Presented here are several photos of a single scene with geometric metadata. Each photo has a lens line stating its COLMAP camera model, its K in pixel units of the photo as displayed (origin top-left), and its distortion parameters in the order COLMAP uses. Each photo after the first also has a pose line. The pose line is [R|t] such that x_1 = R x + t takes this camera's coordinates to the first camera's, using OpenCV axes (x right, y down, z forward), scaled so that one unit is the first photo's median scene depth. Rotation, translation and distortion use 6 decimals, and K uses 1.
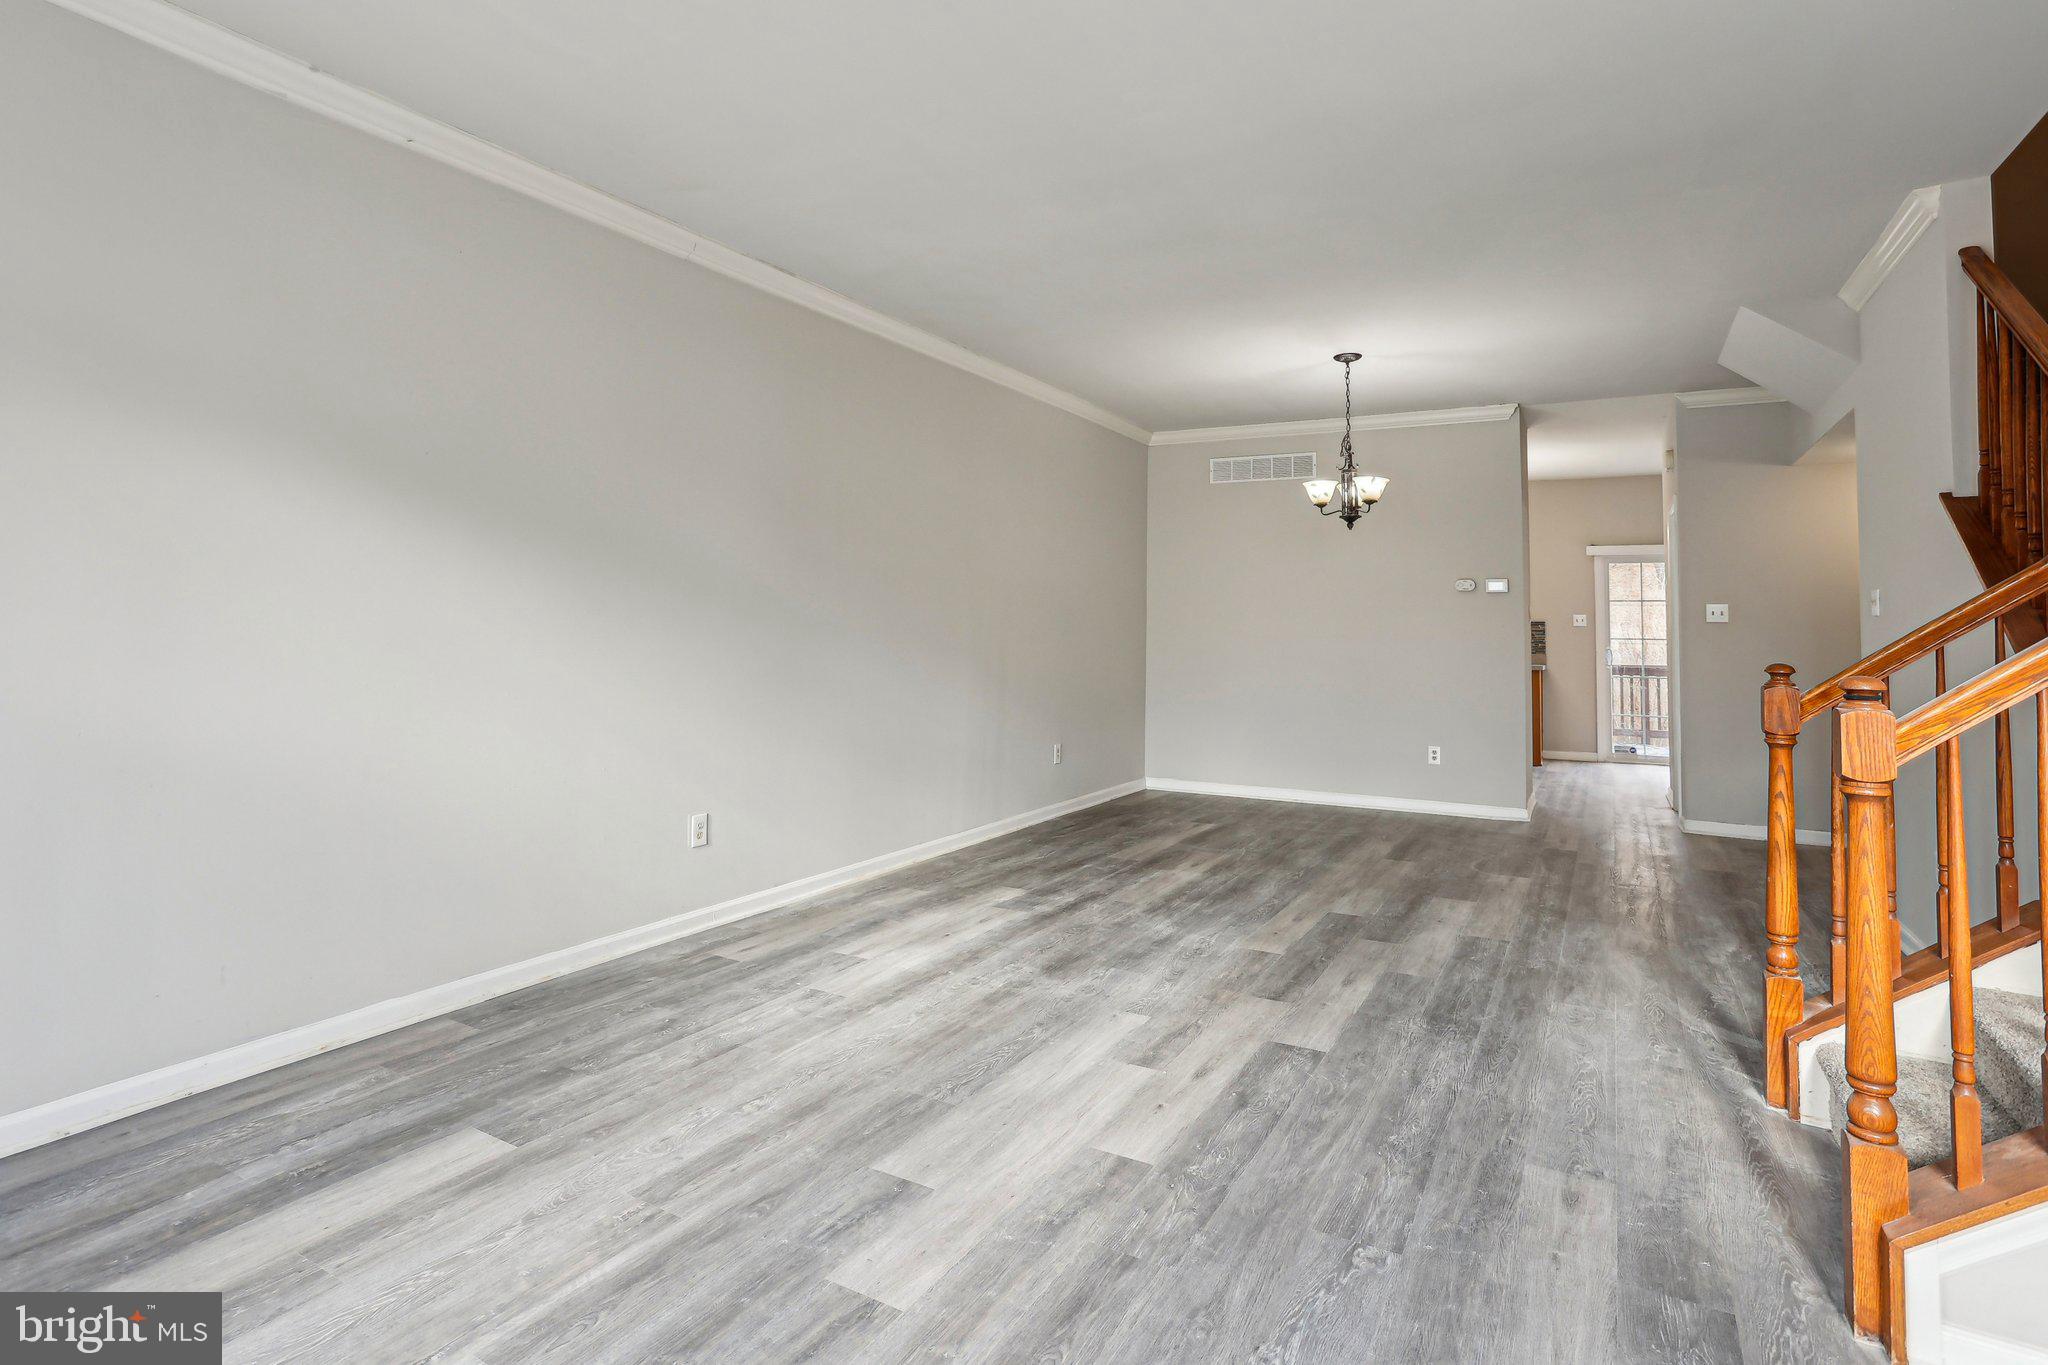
lens RADIAL K [[1083.6, 0, 1018.1], [0, 1083.6, 573.5], [0, 0, 1]] dist [-0.081919, 0.055144]
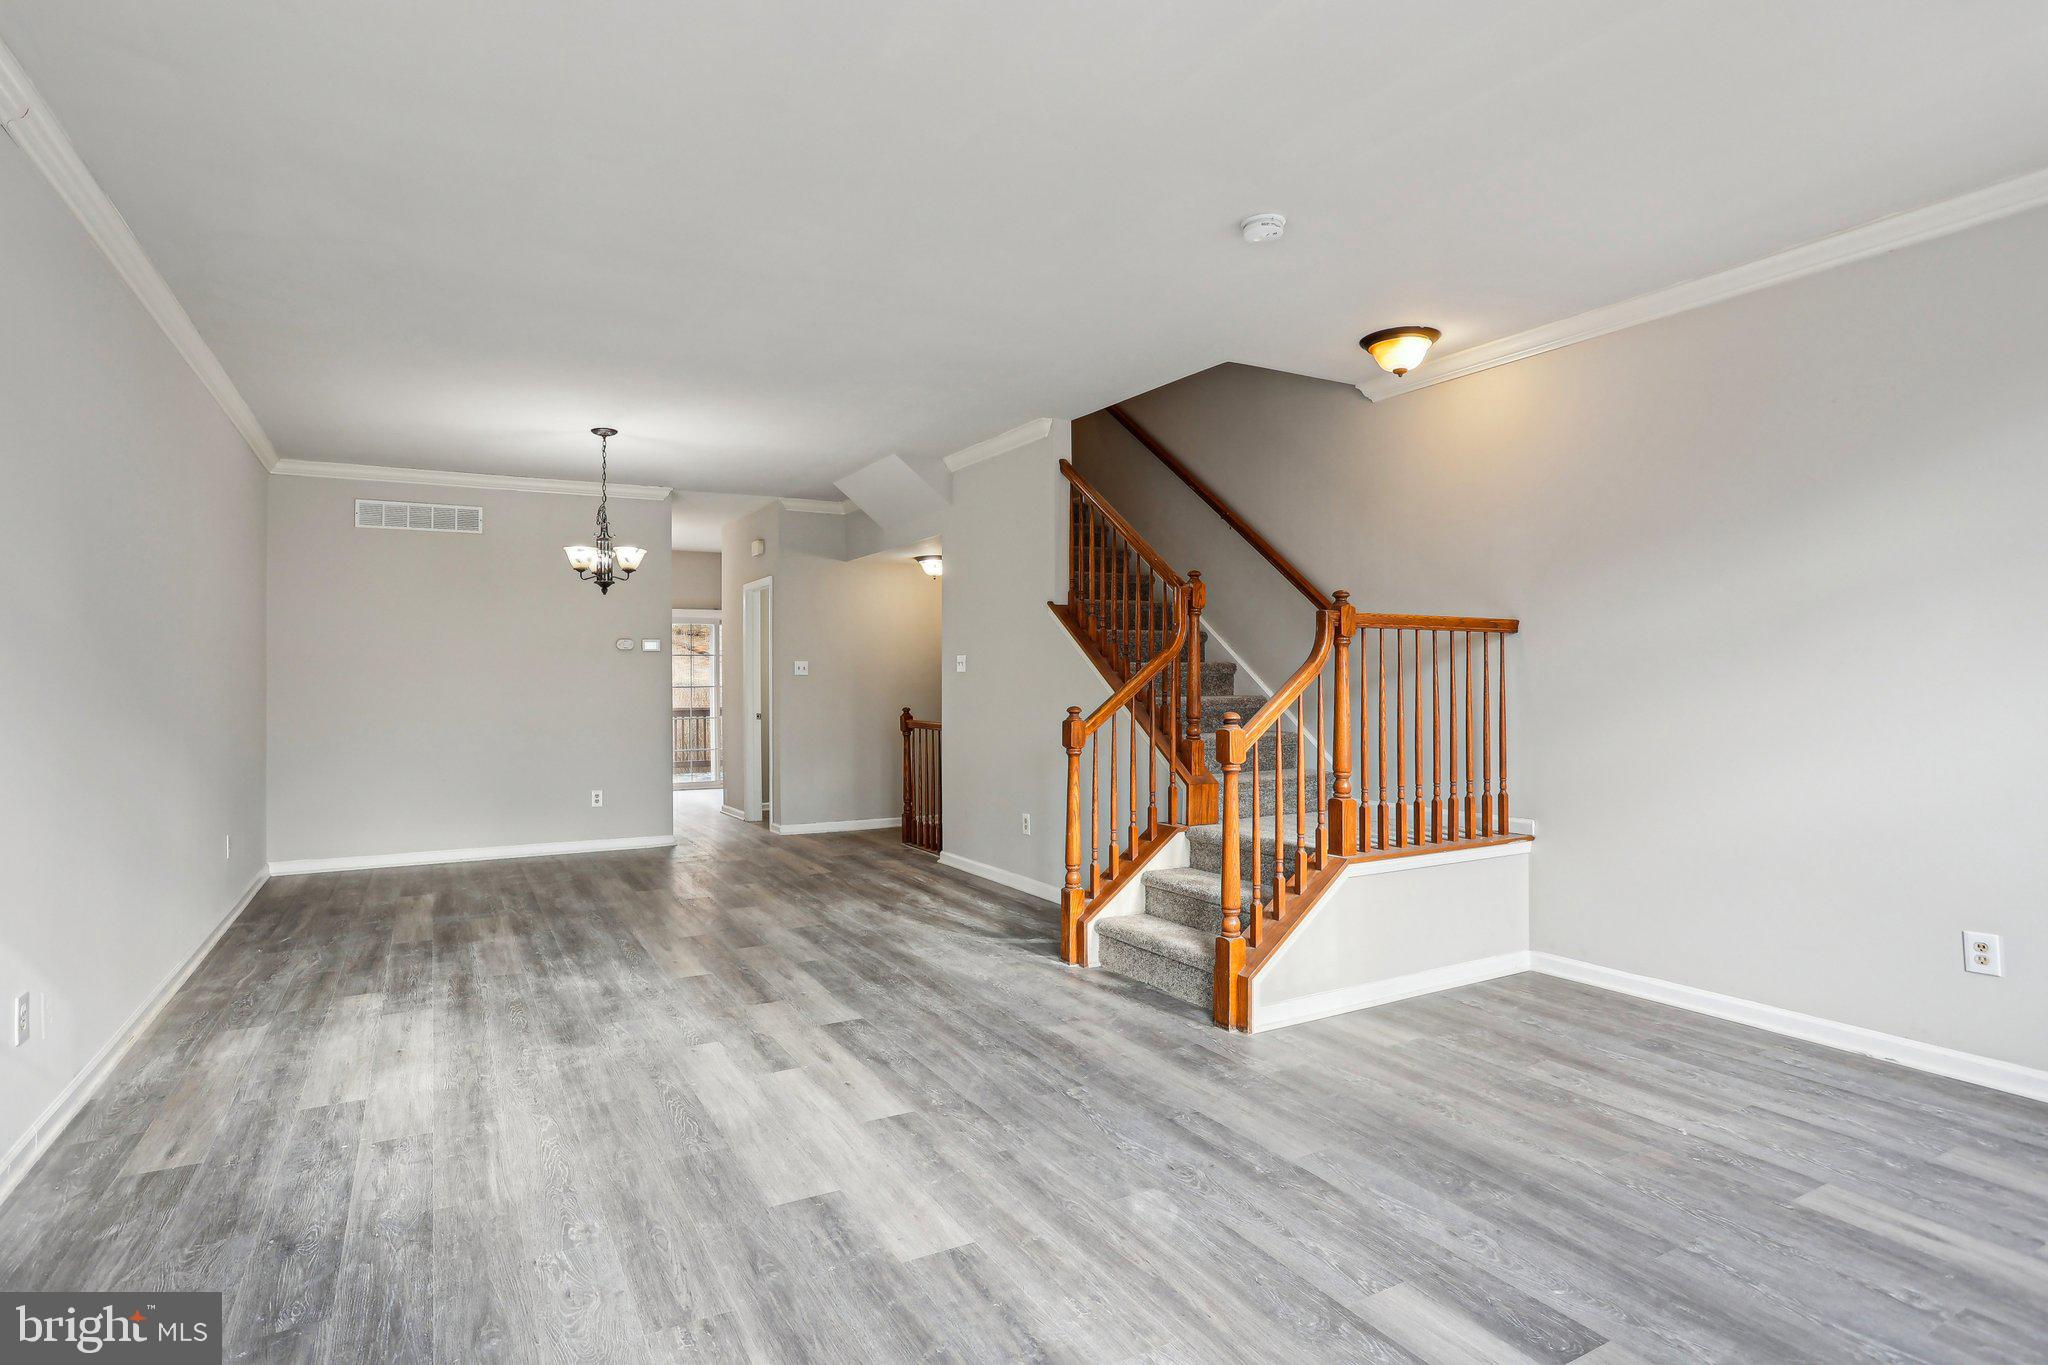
lens RADIAL K [[1033.3, 0, 1024.0], [0, 1033.3, 682.5], [0, 0, 1]] dist [-0.029720, 0.000881]
pose [[0.510639, -0.020099, 0.859560, -0.674663], [-0.031718, 0.998606, 0.042193, -0.017807], [-0.859210, -0.048809, 0.509289, 0.209074]]
